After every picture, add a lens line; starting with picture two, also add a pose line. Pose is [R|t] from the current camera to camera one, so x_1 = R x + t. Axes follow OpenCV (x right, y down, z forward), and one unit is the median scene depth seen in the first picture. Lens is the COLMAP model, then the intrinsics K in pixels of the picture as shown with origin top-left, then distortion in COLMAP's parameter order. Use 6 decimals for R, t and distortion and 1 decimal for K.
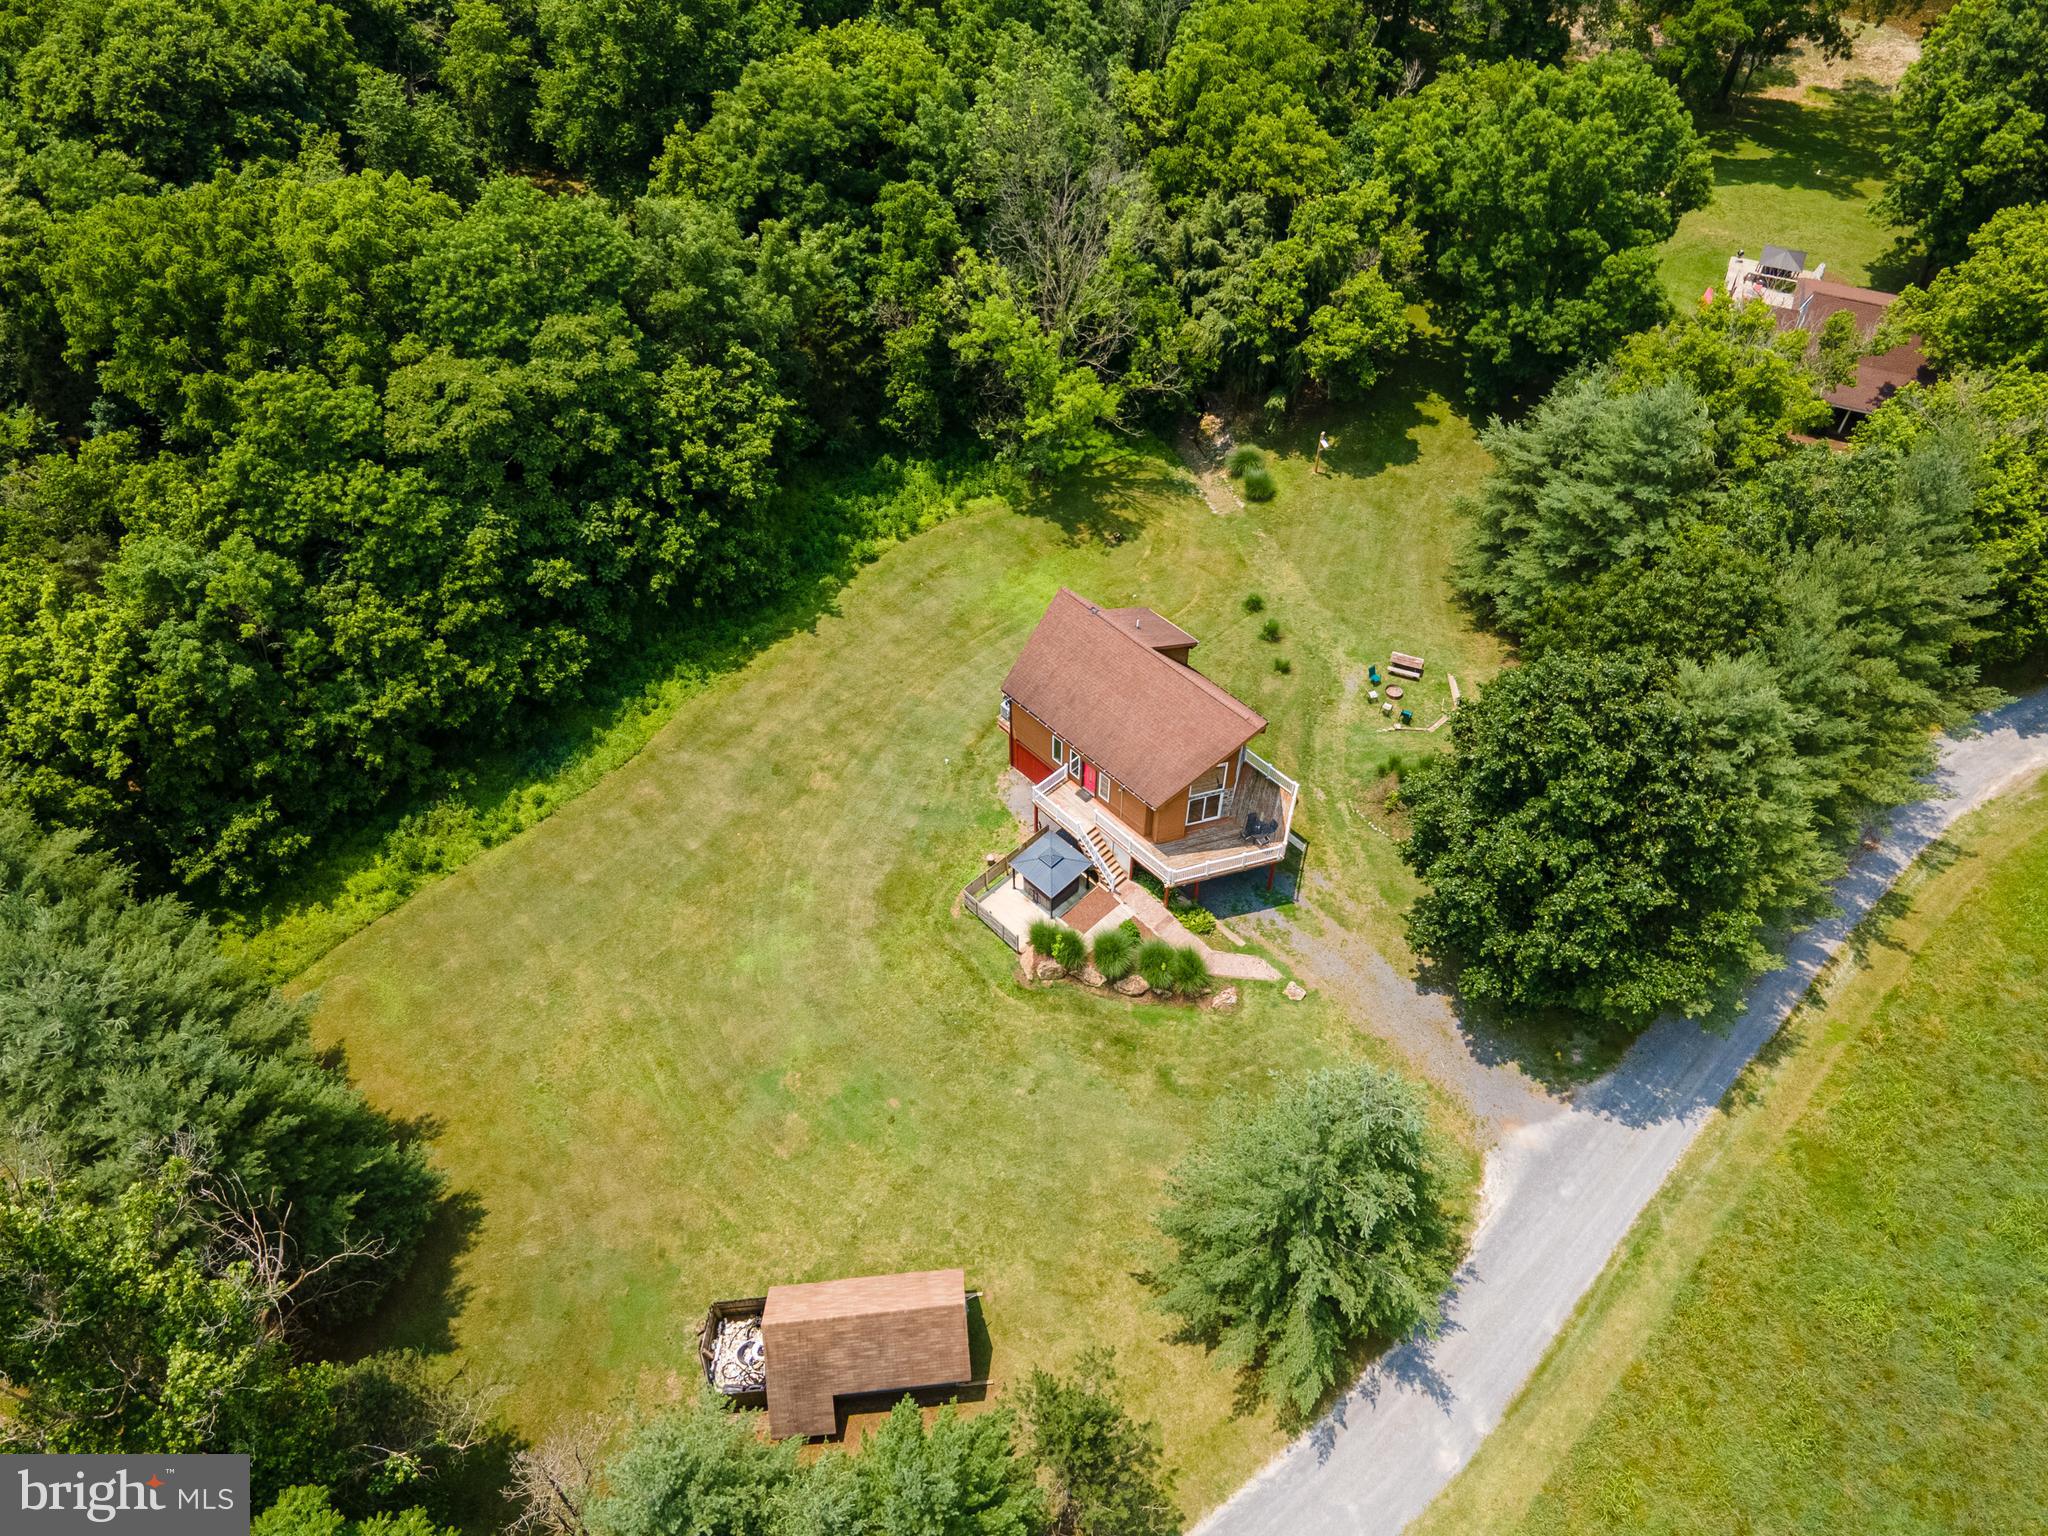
lens RADIAL K [[1487.1, 0, 1029.3], [0, 1487.1, 744.7], [0, 0, 1]] dist [0.023203, 0.006234]
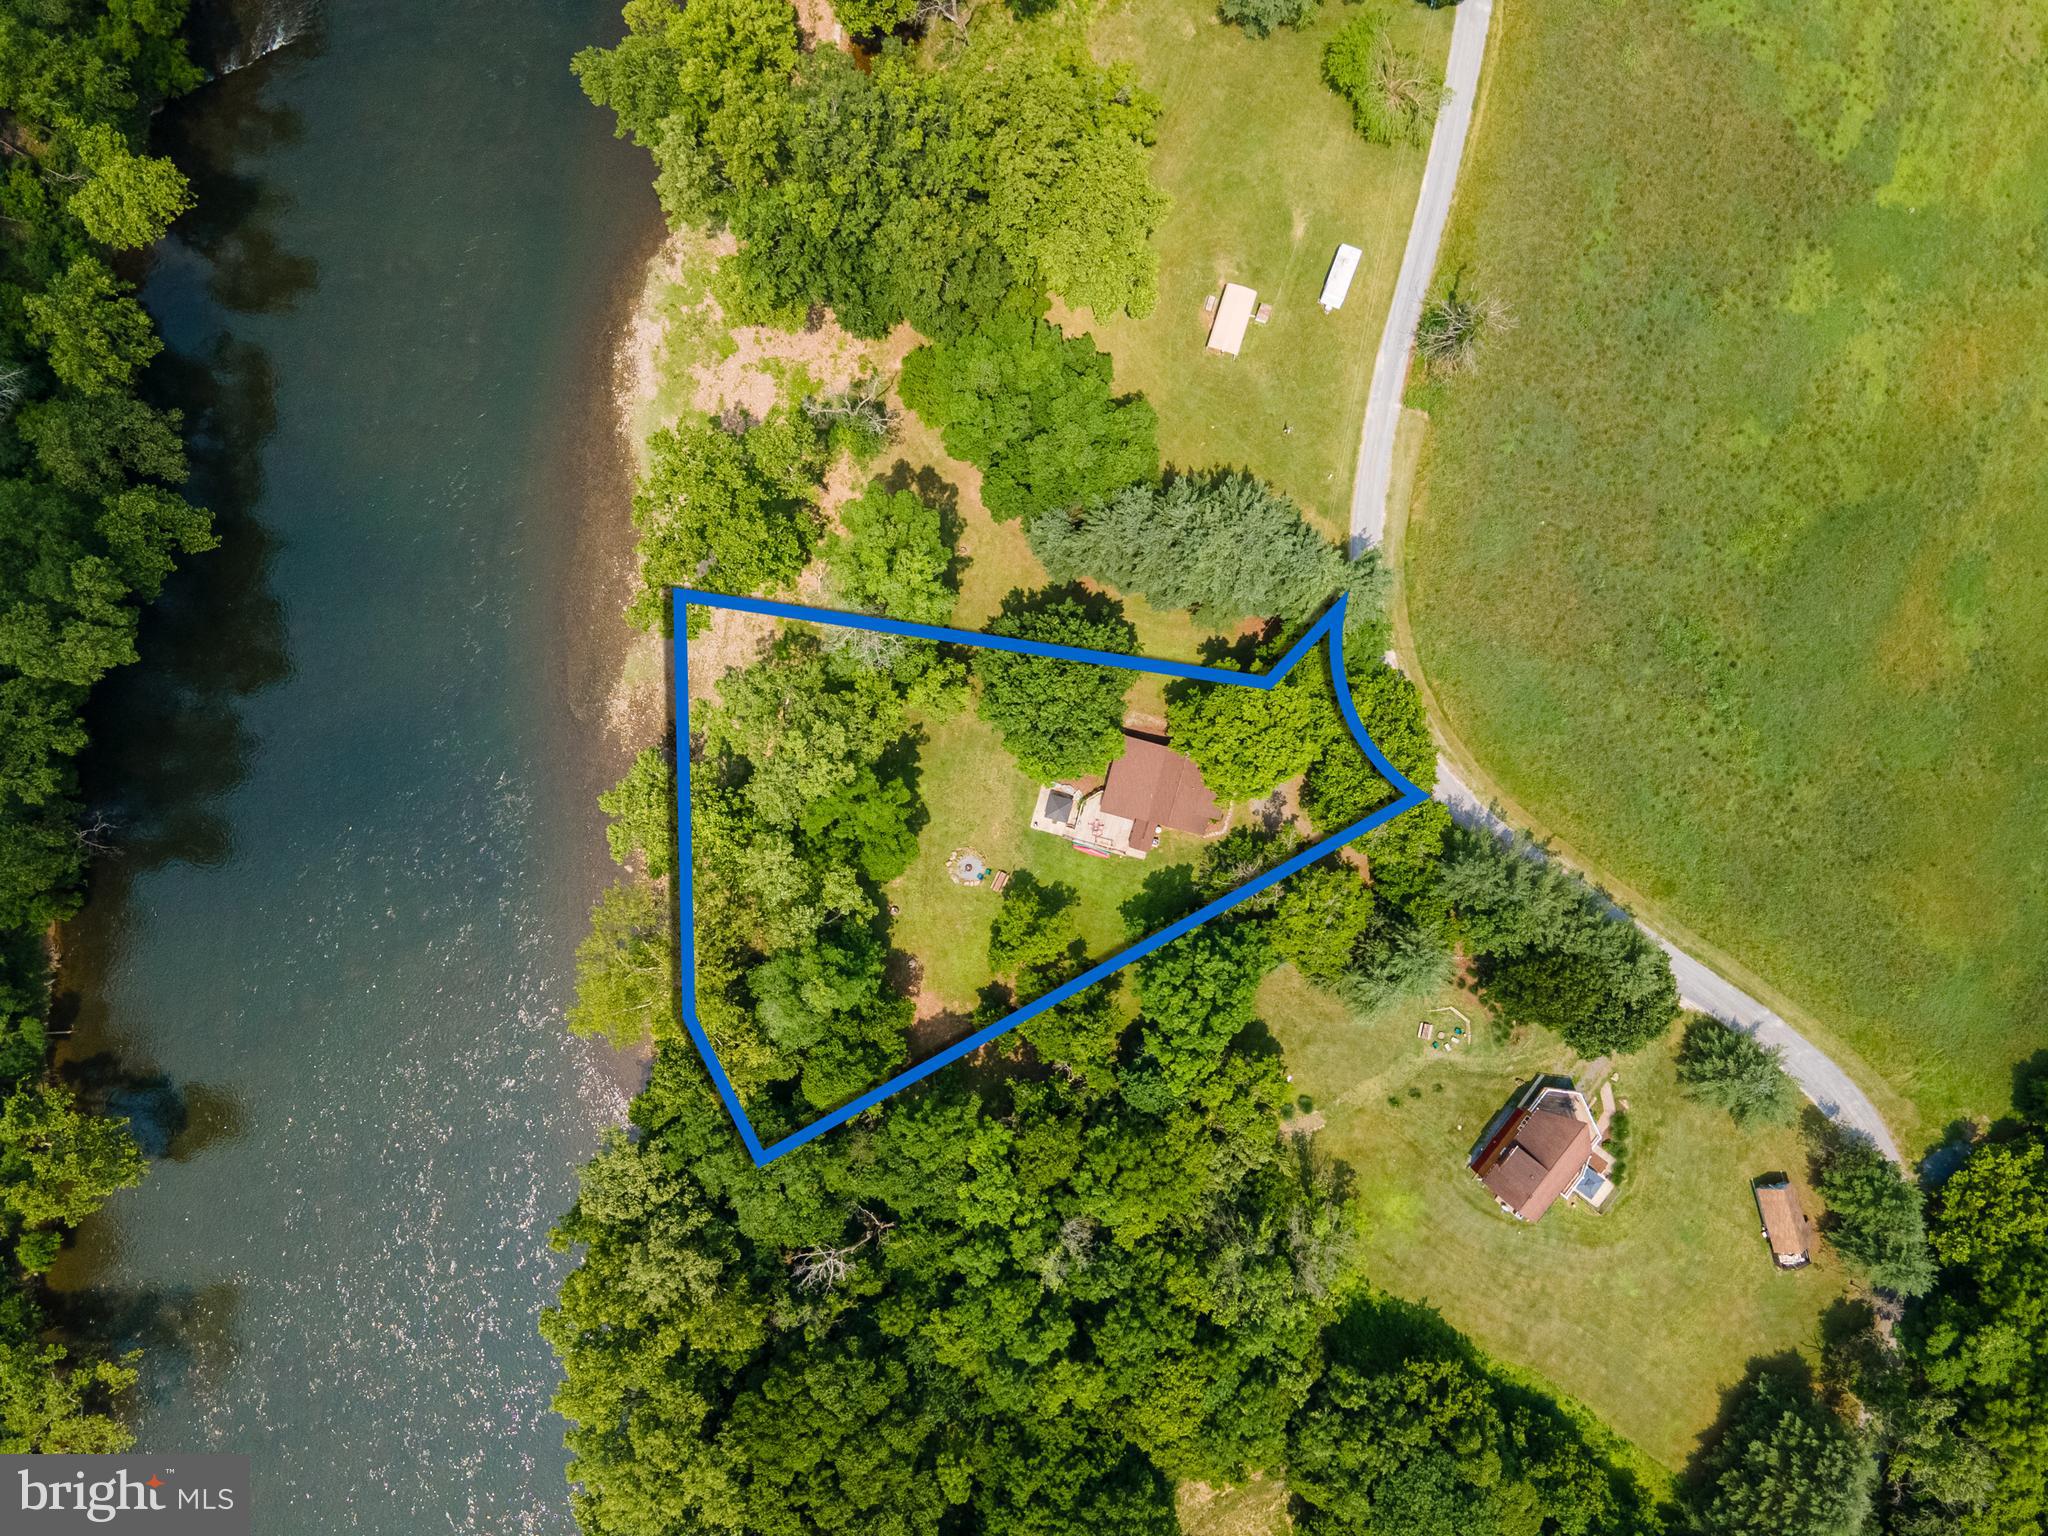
lens RADIAL K [[1487.1, 0, 1029.3], [0, 1487.1, 744.7], [0, 0, 1]] dist [0.023203, 0.006234]
pose [[-0.150289, -0.988640, -0.001901, 0.862879], [0.748434, -0.115030, 0.653157, -2.113135], [-0.645956, 0.096740, 0.757220, -0.336017]]
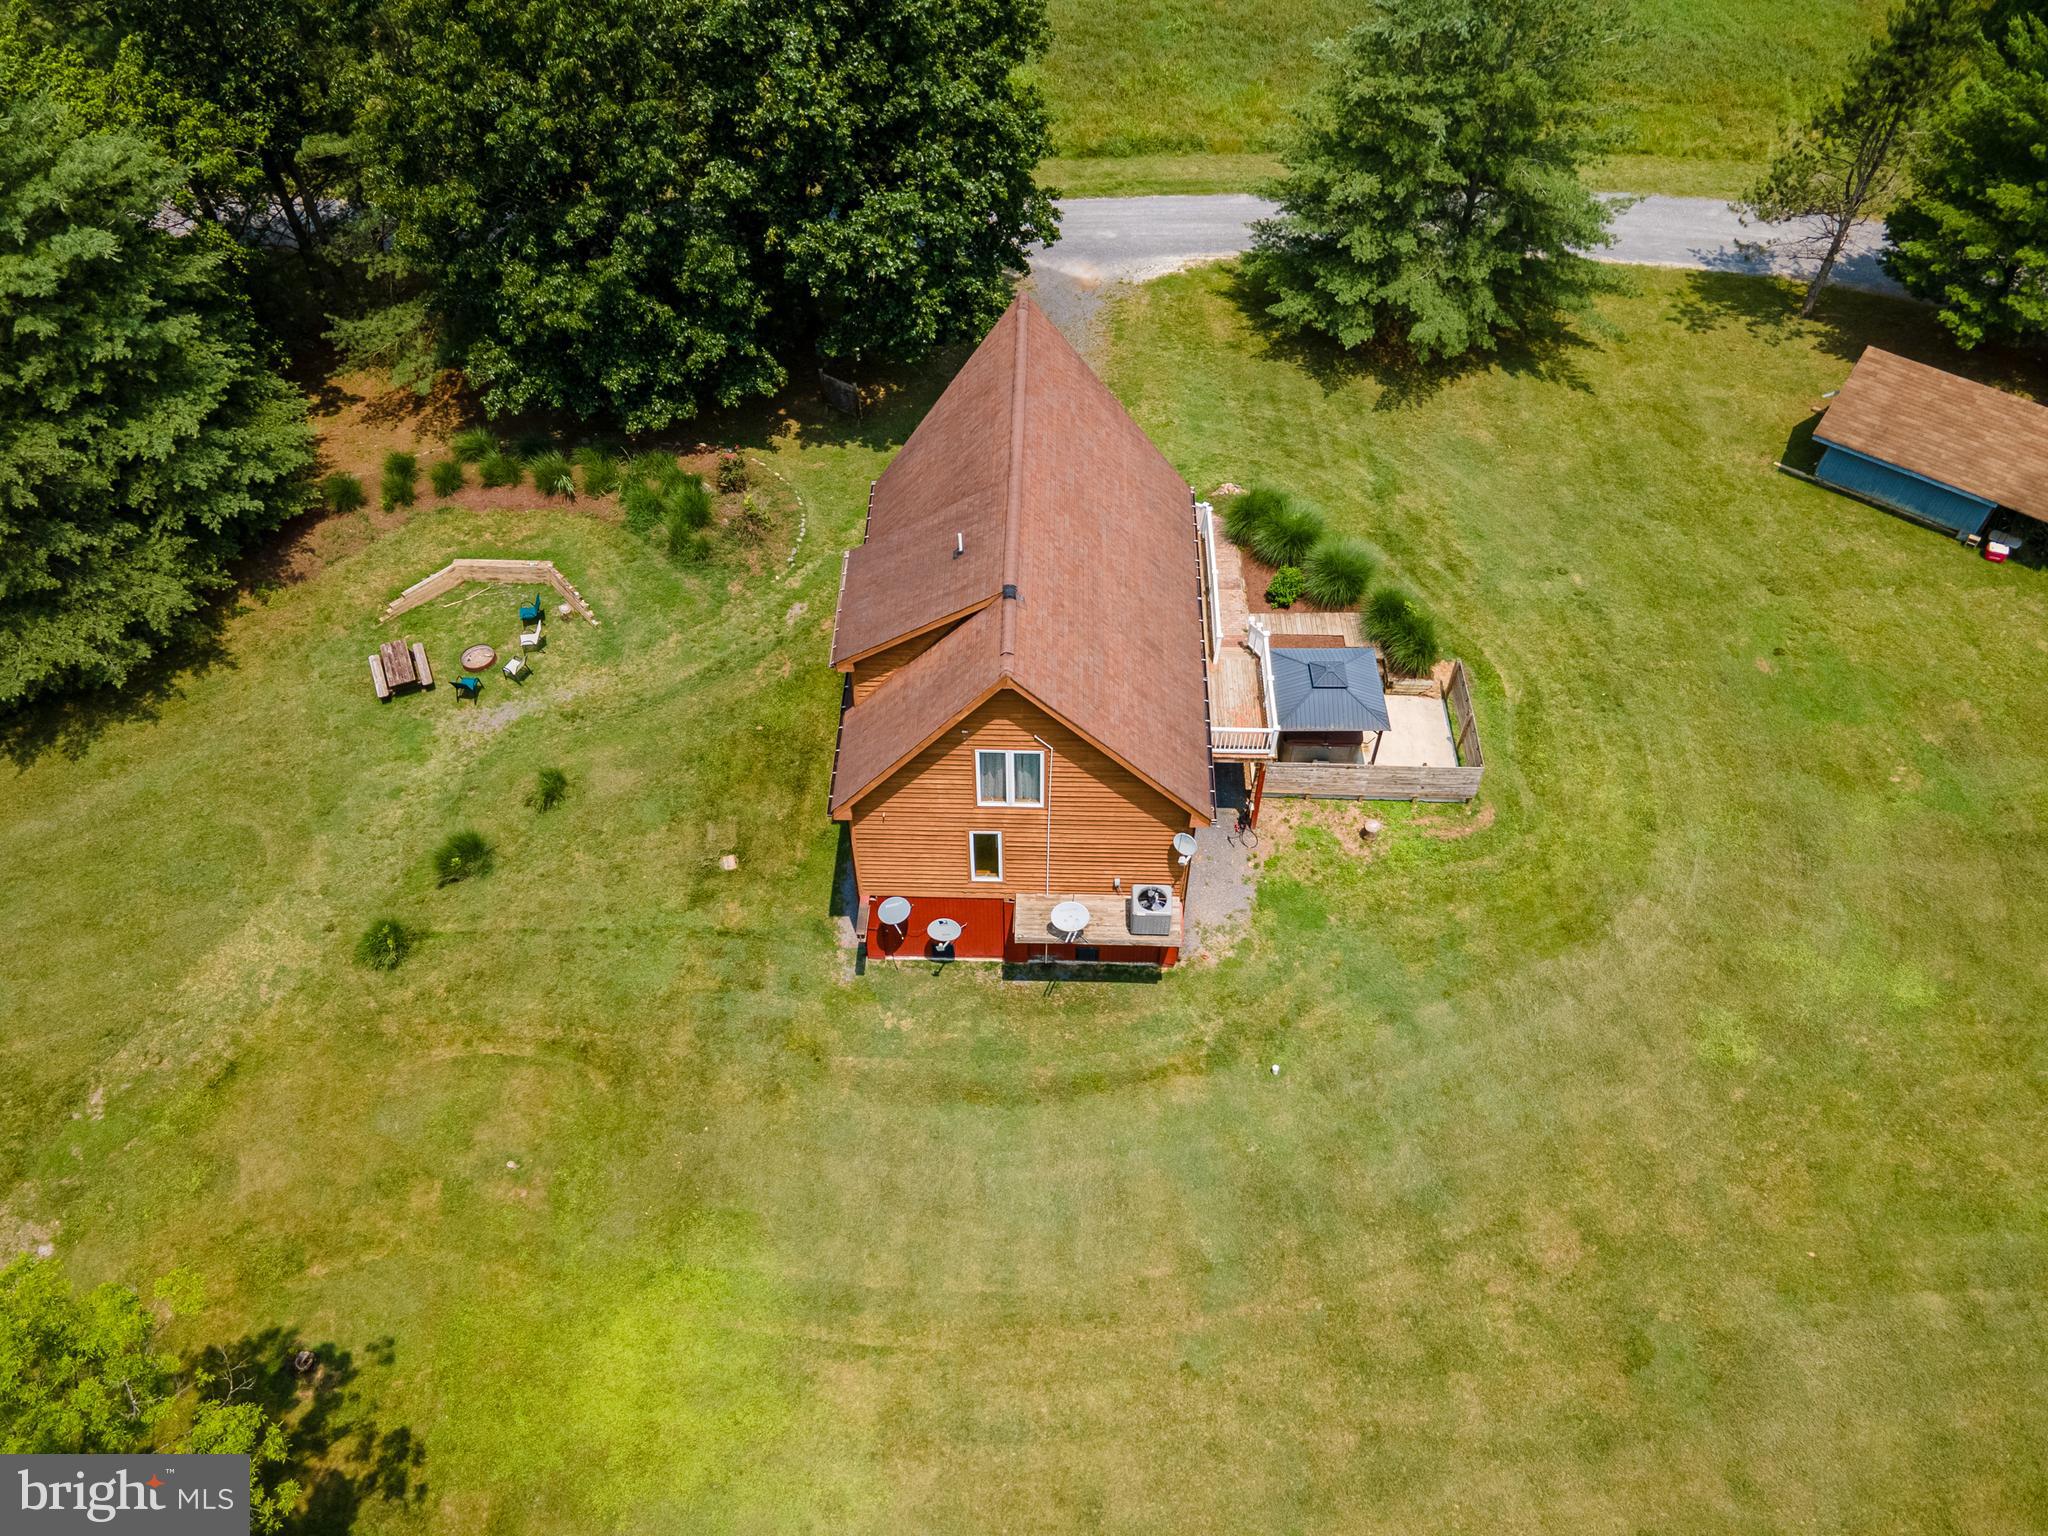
lens RADIAL K [[1500.4, 0, 1033.5], [0, 1500.4, 757.8], [0, 0, 1]] dist [0.026633, 0.029561]
pose [[-0.708788, -0.533989, 0.460951, -0.171397], [0.533627, 0.021500, 0.845447, -0.426806], [-0.461369, 0.845218, 0.269712, 0.913827]]
